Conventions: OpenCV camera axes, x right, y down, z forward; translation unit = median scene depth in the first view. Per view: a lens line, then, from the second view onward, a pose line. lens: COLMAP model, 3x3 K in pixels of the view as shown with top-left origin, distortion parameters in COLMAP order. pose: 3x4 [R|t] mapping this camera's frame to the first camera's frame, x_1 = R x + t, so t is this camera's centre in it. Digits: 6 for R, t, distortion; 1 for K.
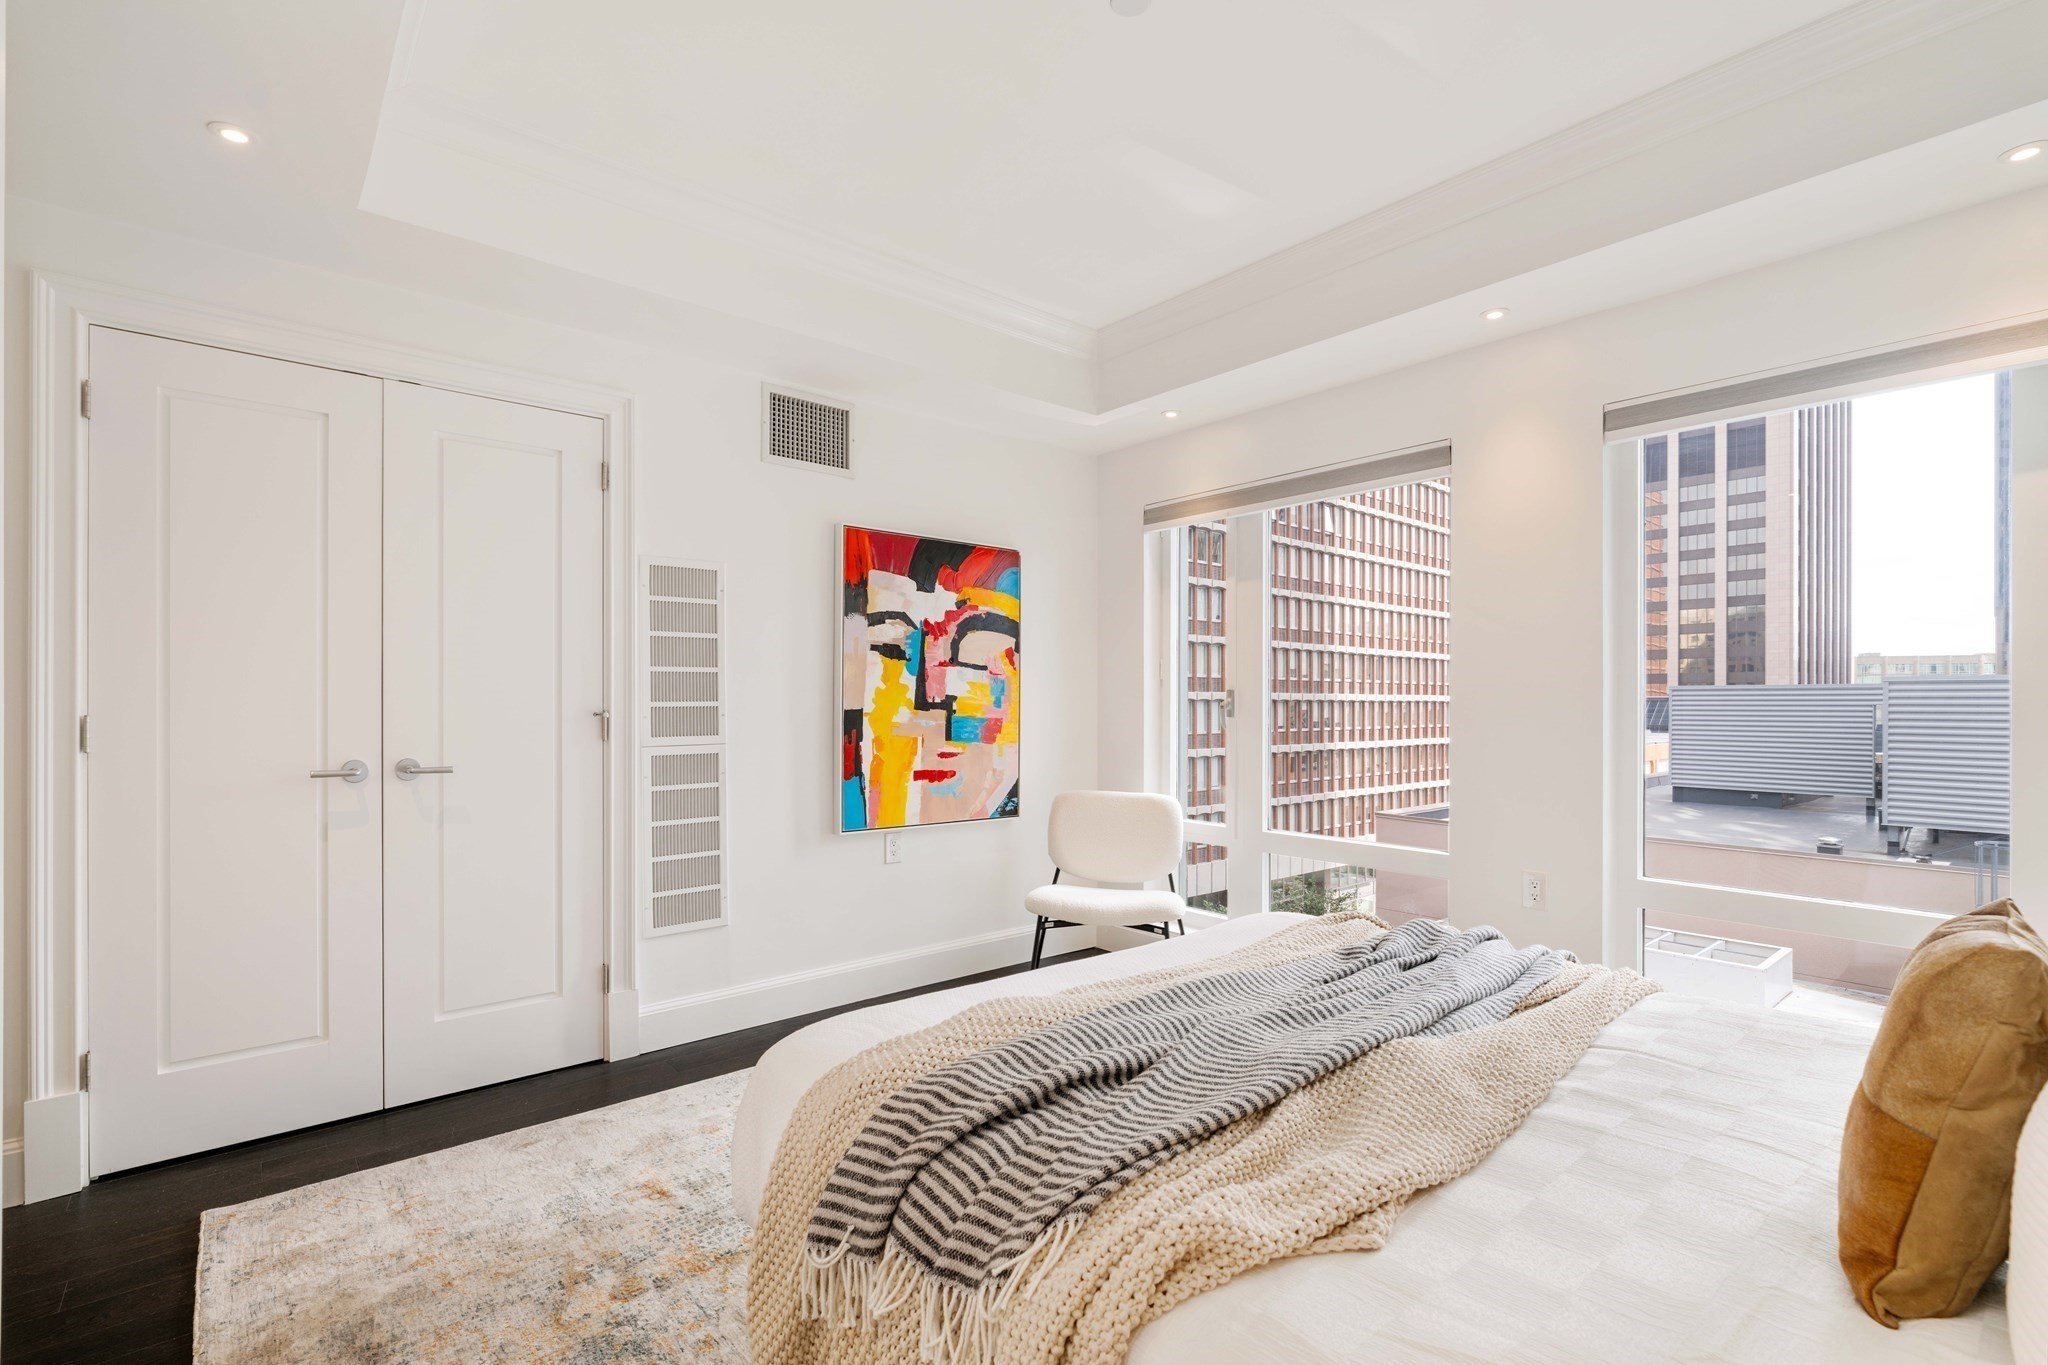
lens RADIAL K [[898.0, 0, 1051.3], [0, 898.0, 706.2], [0, 0, 1]] dist [-0.014628, 0.000991]
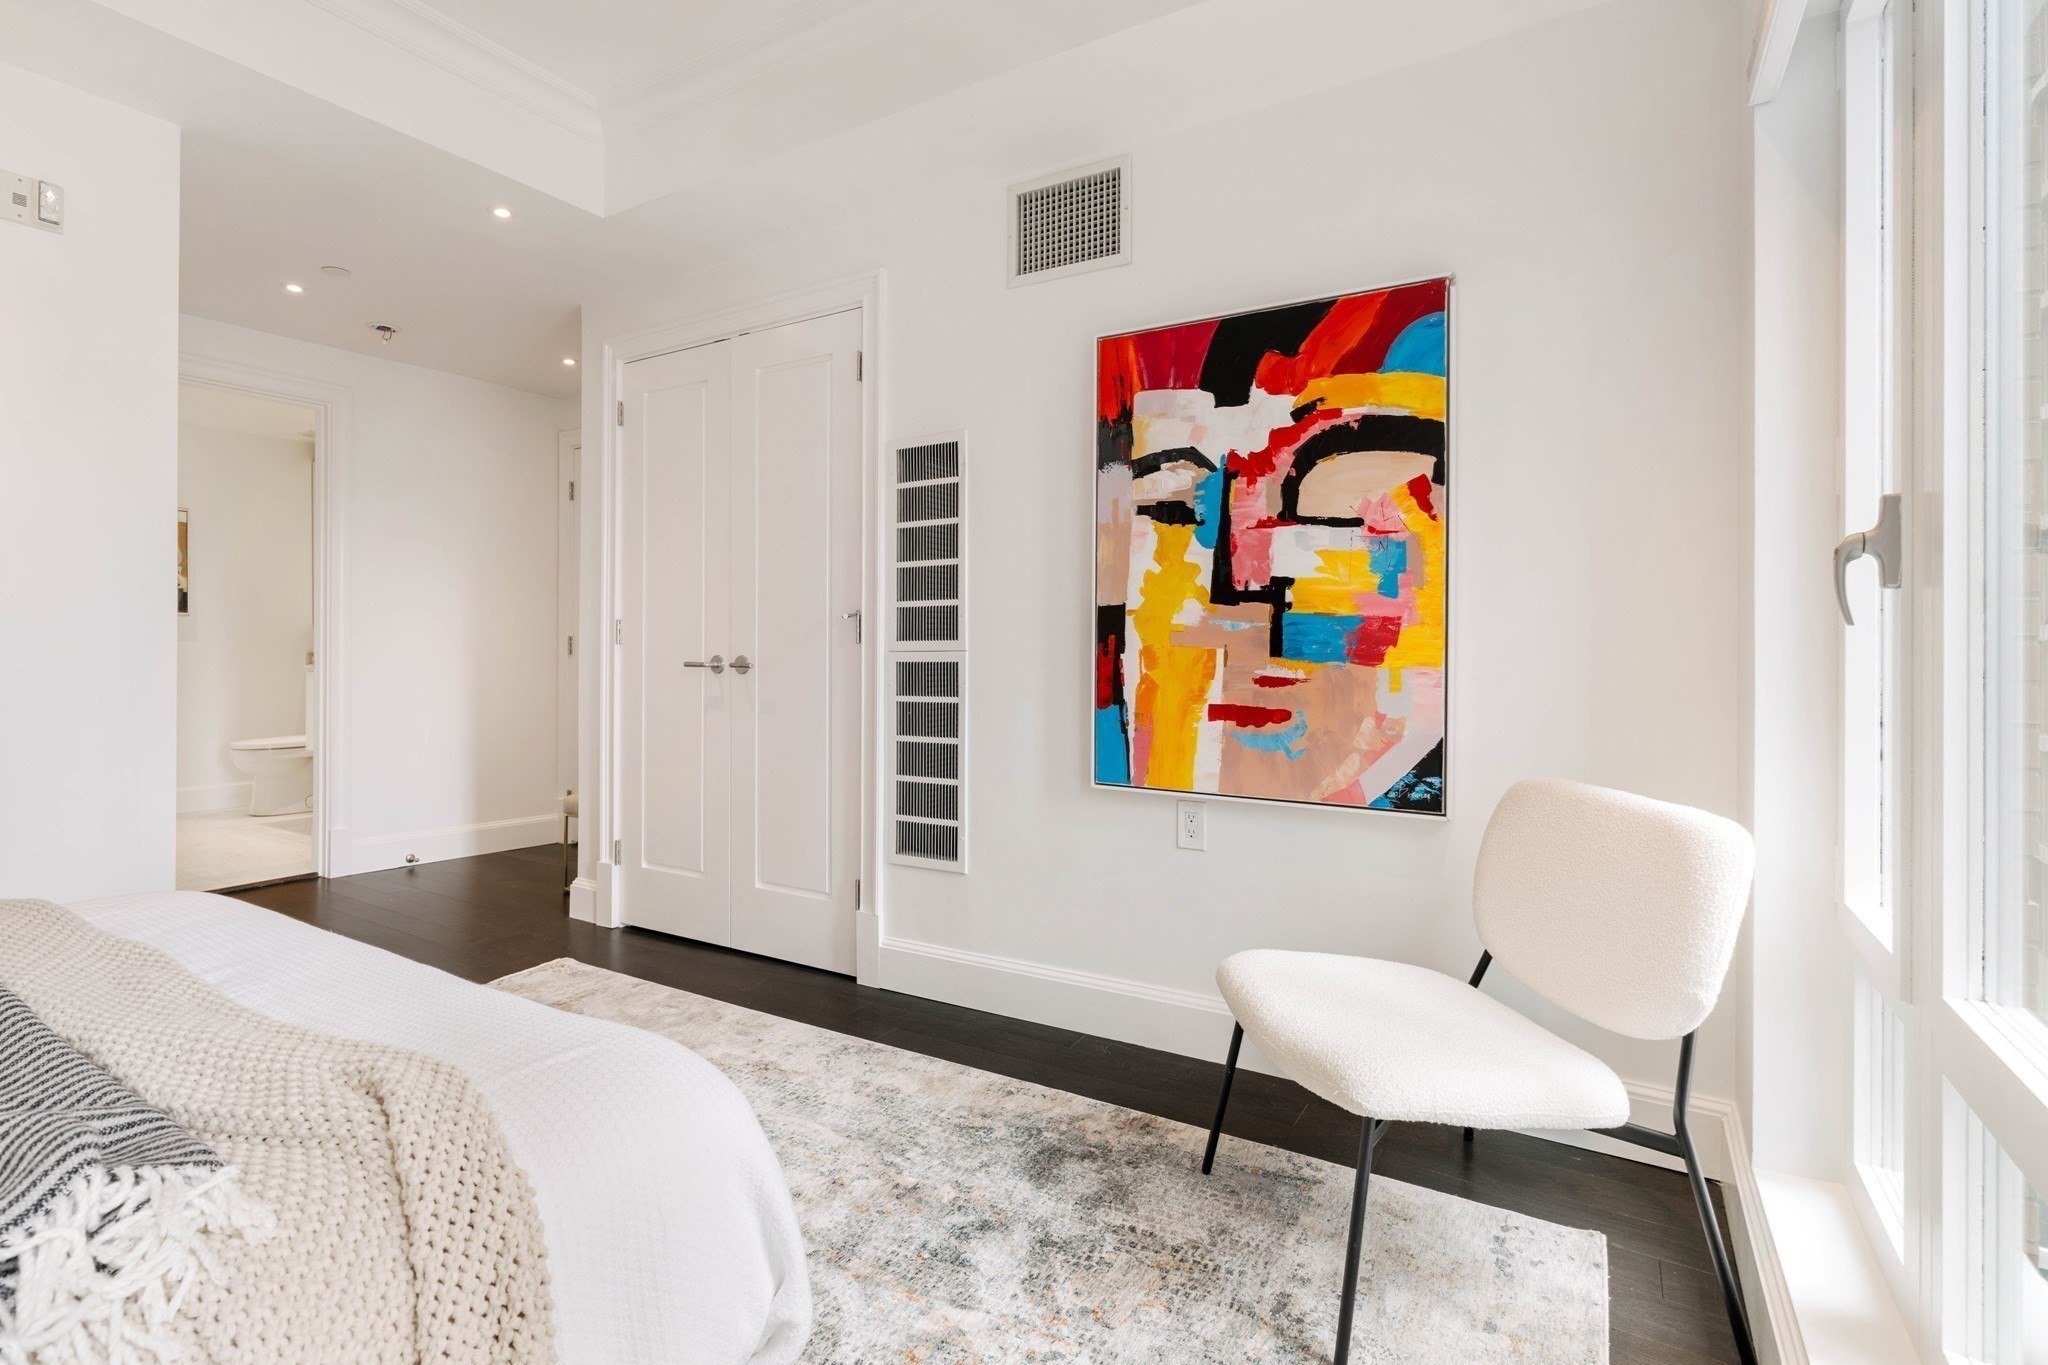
lens RADIAL K [[1007.9, 0, 1016.4], [0, 1007.9, 667.2], [0, 0, 1]] dist [-0.016548, -0.000196]
pose [[0.303857, 0.005874, -0.952699, 0.459893], [-0.012568, 0.999919, 0.002157, 0.047290], [0.952635, 0.011319, 0.303906, 0.669710]]
